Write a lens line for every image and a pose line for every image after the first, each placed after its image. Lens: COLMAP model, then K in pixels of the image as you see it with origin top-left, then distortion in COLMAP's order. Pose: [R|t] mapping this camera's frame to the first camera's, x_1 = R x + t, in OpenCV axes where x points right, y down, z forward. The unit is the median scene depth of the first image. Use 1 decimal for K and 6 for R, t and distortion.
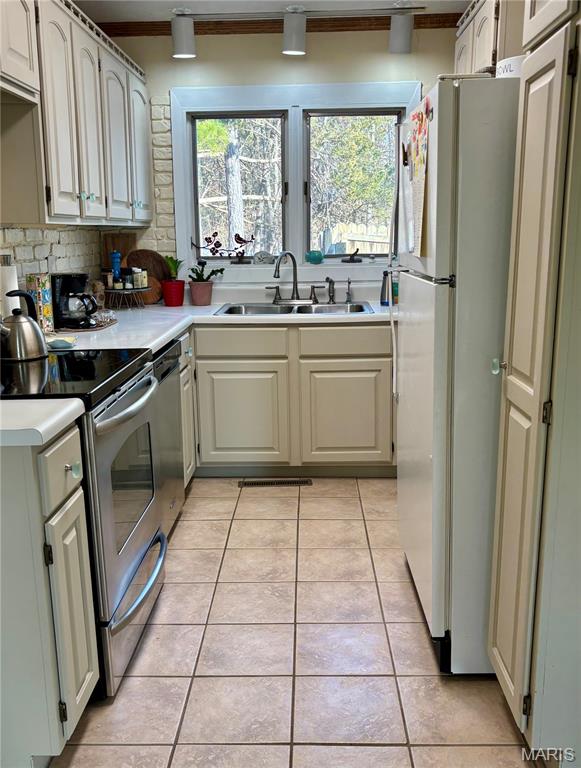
lens RADIAL K [[731.7, 0, 290.5], [0, 731.7, 384.0], [0, 0, 1]] dist [0.137729, -0.262611]
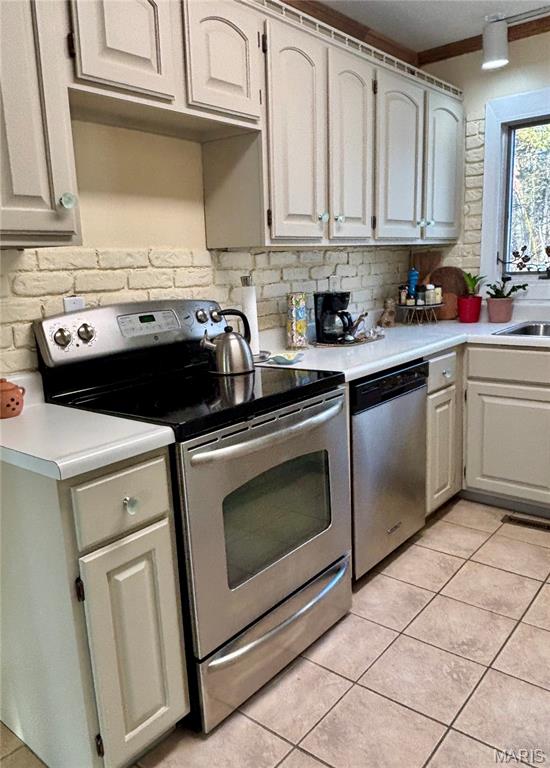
lens RADIAL K [[579.4, 0, 275.0], [0, 579.4, 384.0], [0, 0, 1]] dist [0.057376, -0.069523]
pose [[0.788439, 0.101763, -0.606637, 0.134262], [-0.090692, 0.994674, 0.048984, -0.042333], [0.608390, 0.016396, 0.793469, 0.239572]]
